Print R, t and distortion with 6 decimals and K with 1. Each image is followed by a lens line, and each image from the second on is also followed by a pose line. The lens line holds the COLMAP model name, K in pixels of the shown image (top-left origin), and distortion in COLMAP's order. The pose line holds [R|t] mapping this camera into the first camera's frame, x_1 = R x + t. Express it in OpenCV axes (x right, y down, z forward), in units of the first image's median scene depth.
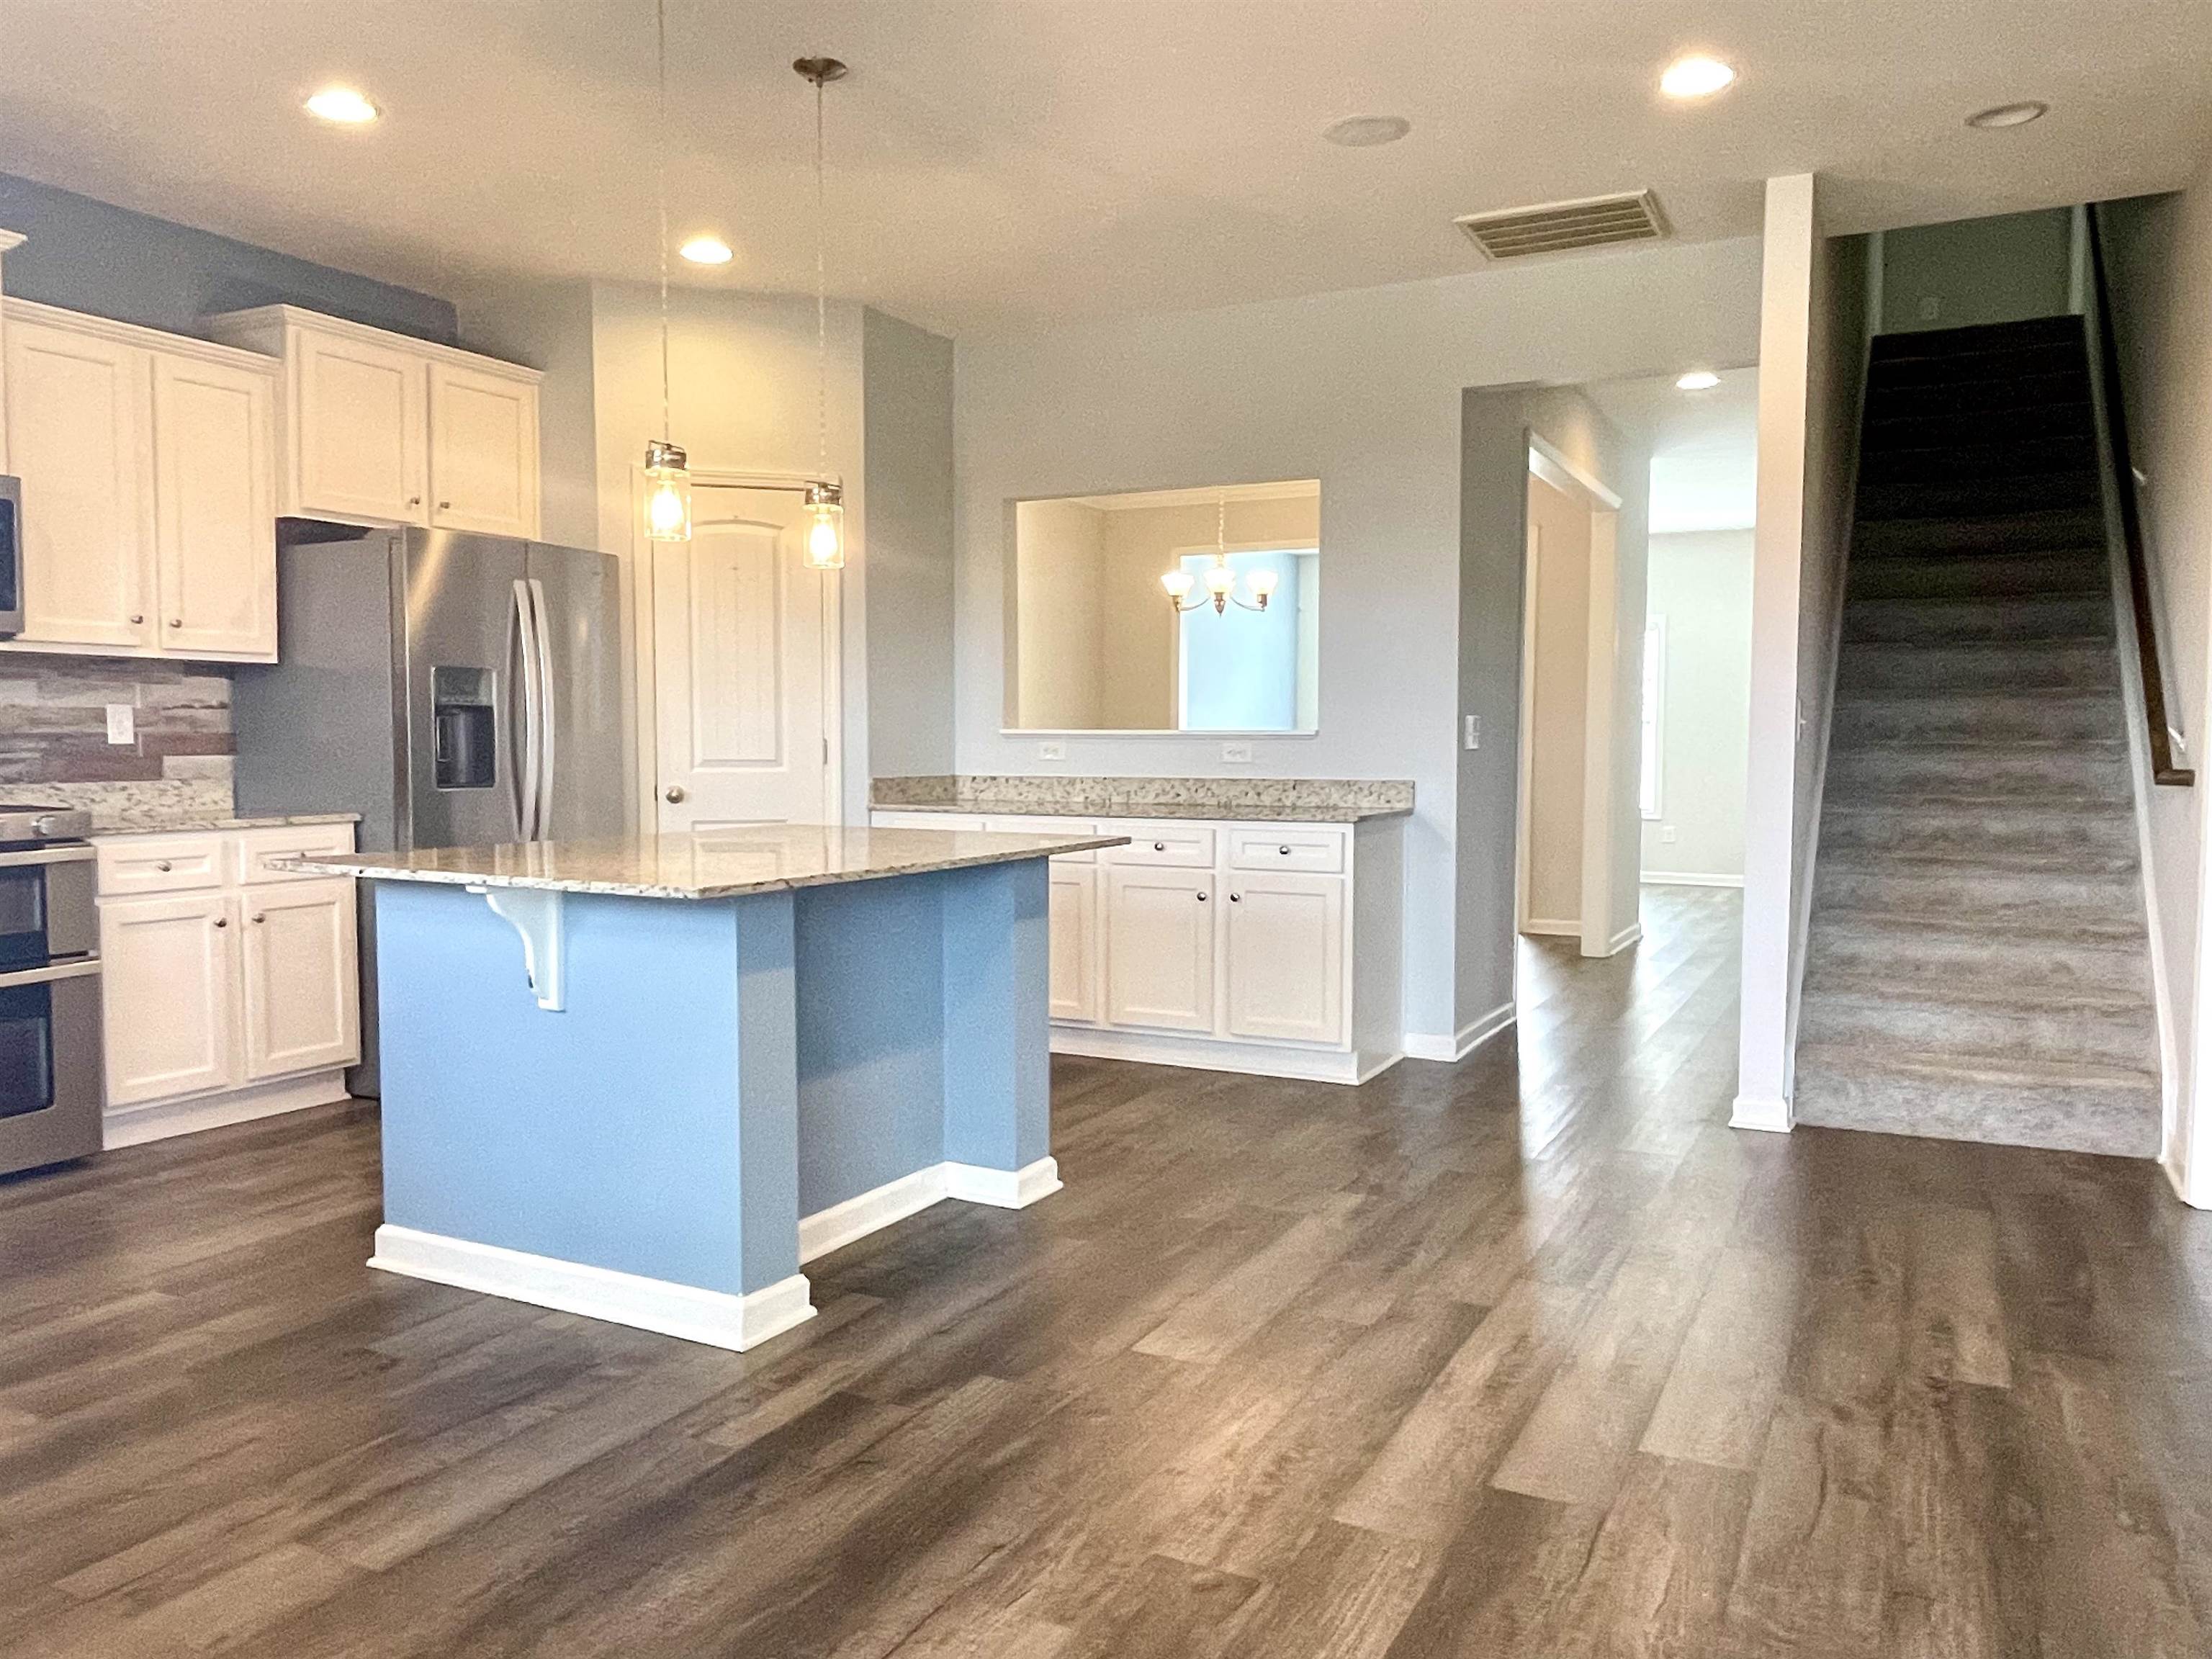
lens RADIAL K [[1589.7, 0, 1106.0], [0, 1589.7, 829.5], [0, 0, 1]] dist [-0.001088, -0.001457]
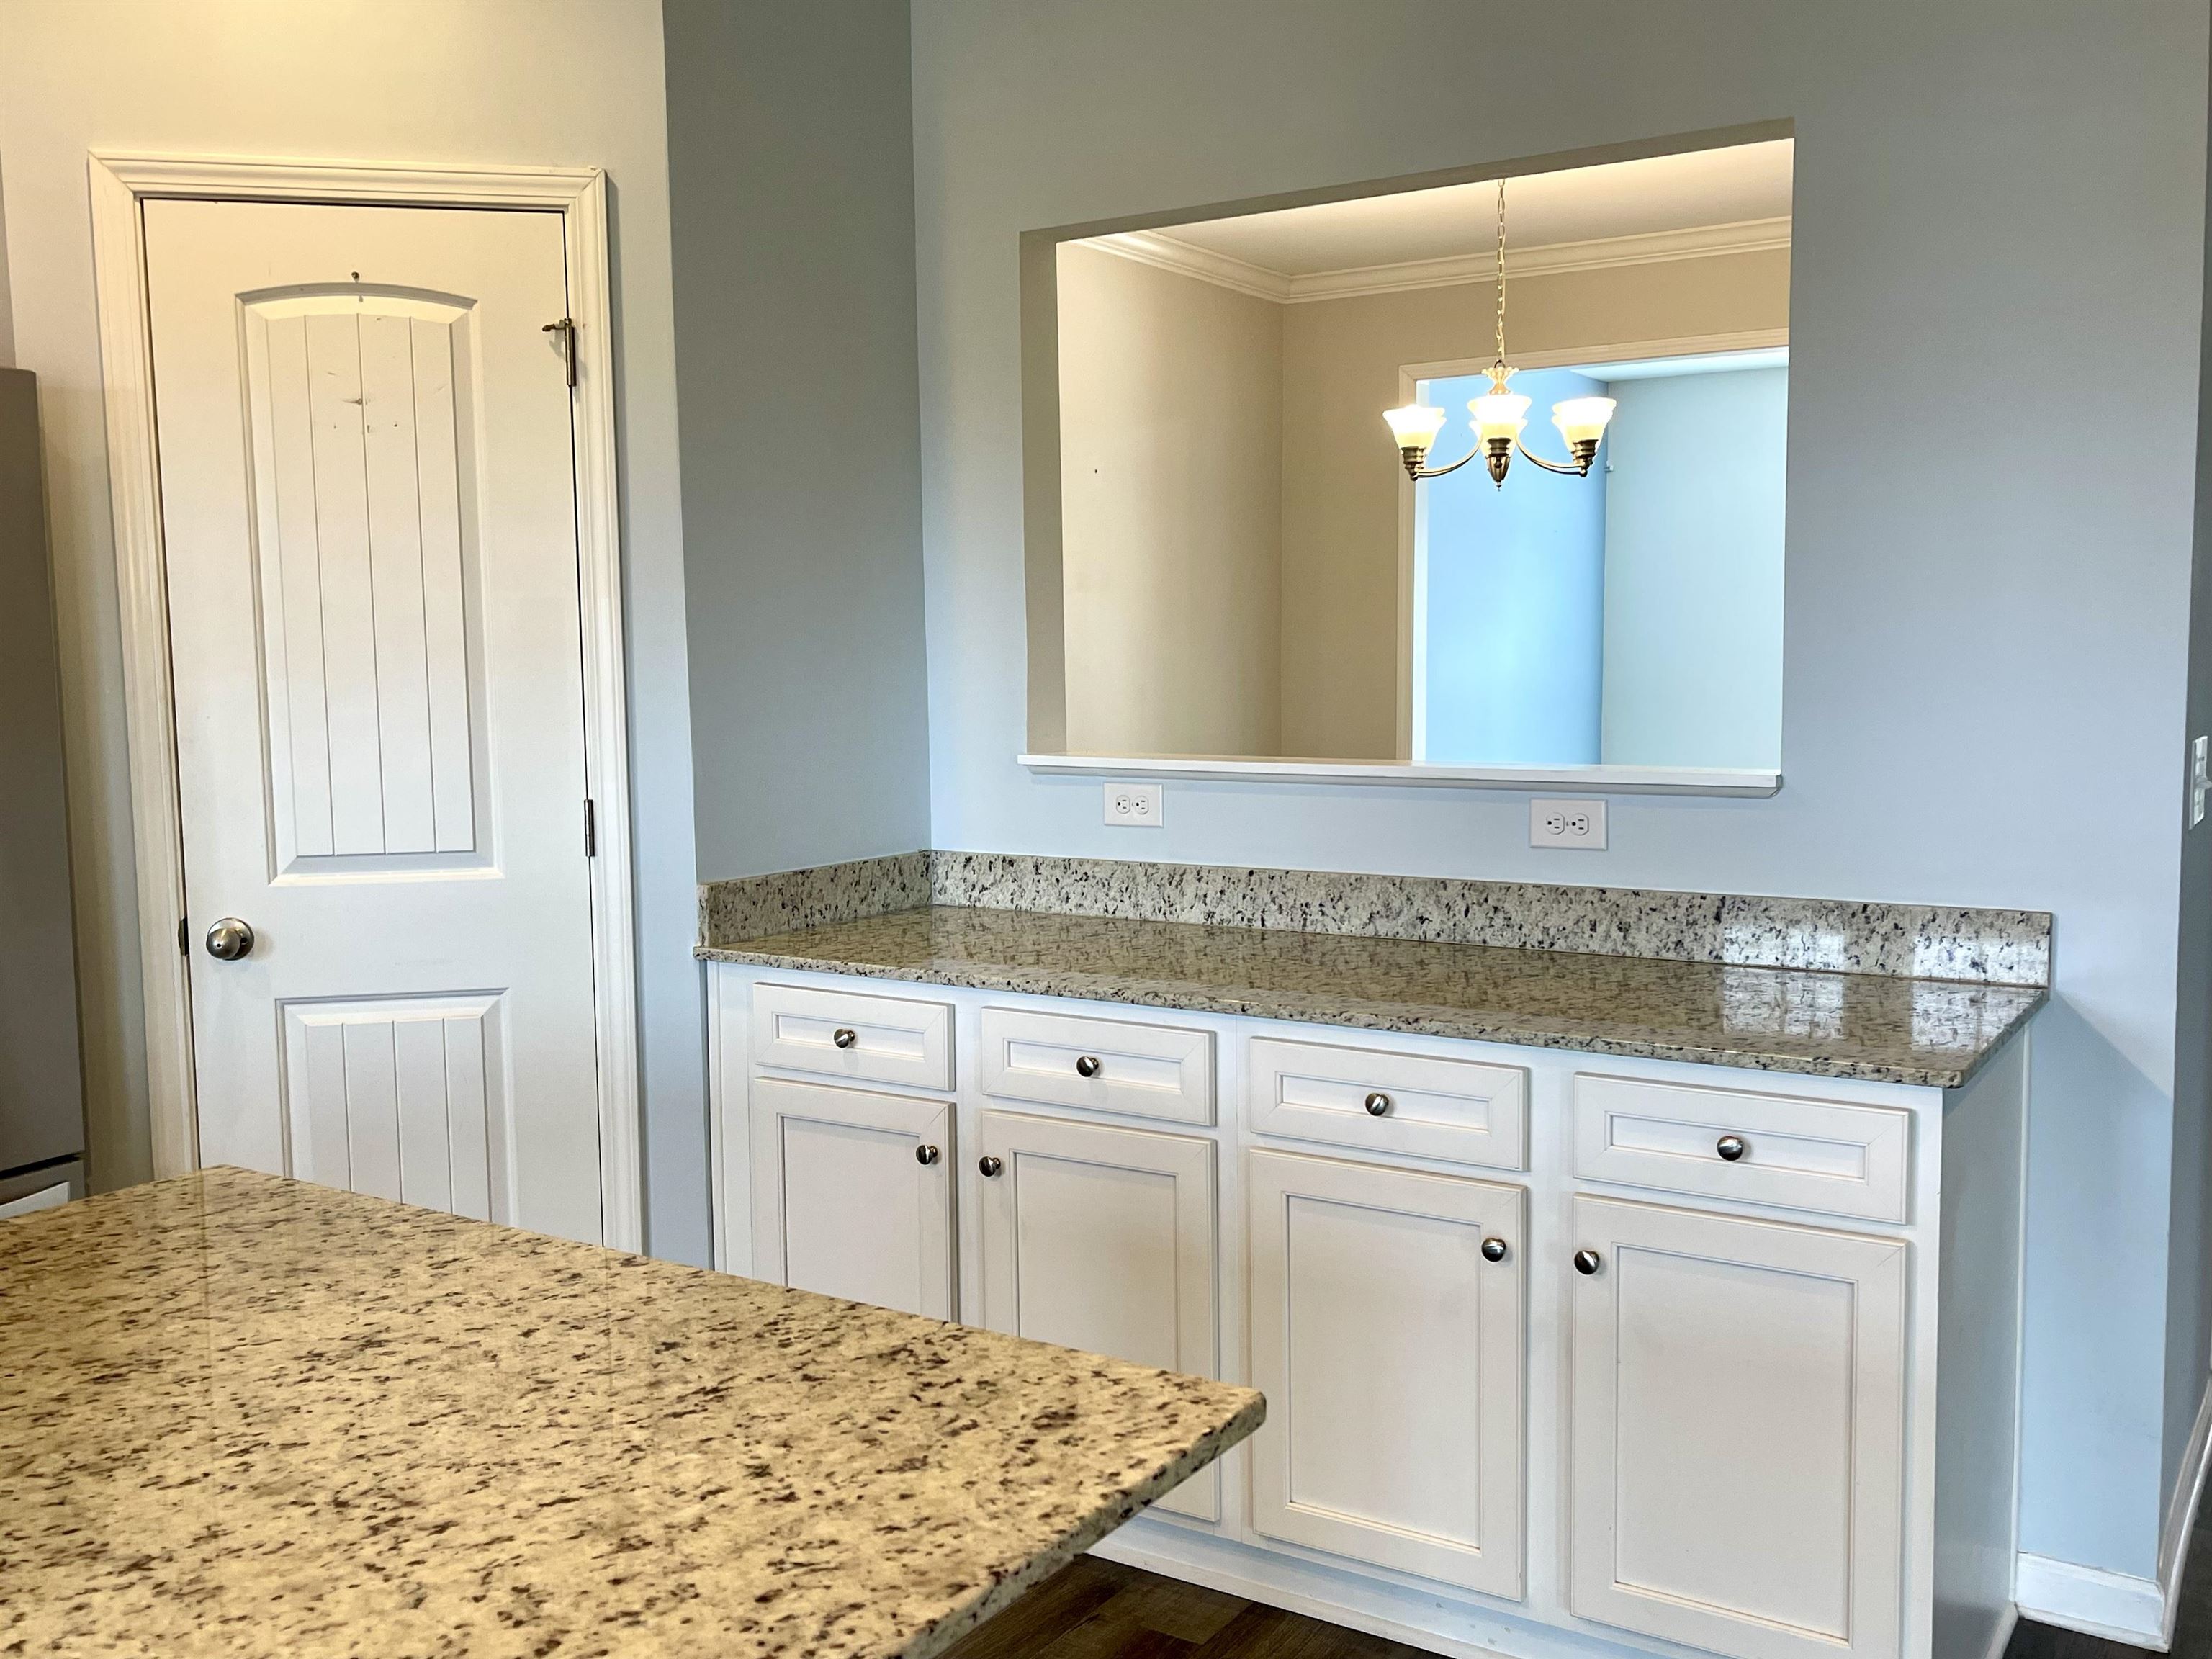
lens RADIAL K [[2009.1, 0, 1106.0], [0, 2009.1, 829.5], [0, 0, 1]] dist [0.056602, -0.008893]
pose [[0.994711, -0.004391, -0.102621, 0.016945], [0.008072, 0.999338, 0.035484, -0.066321], [0.102397, -0.036124, 0.994087, 0.468789]]
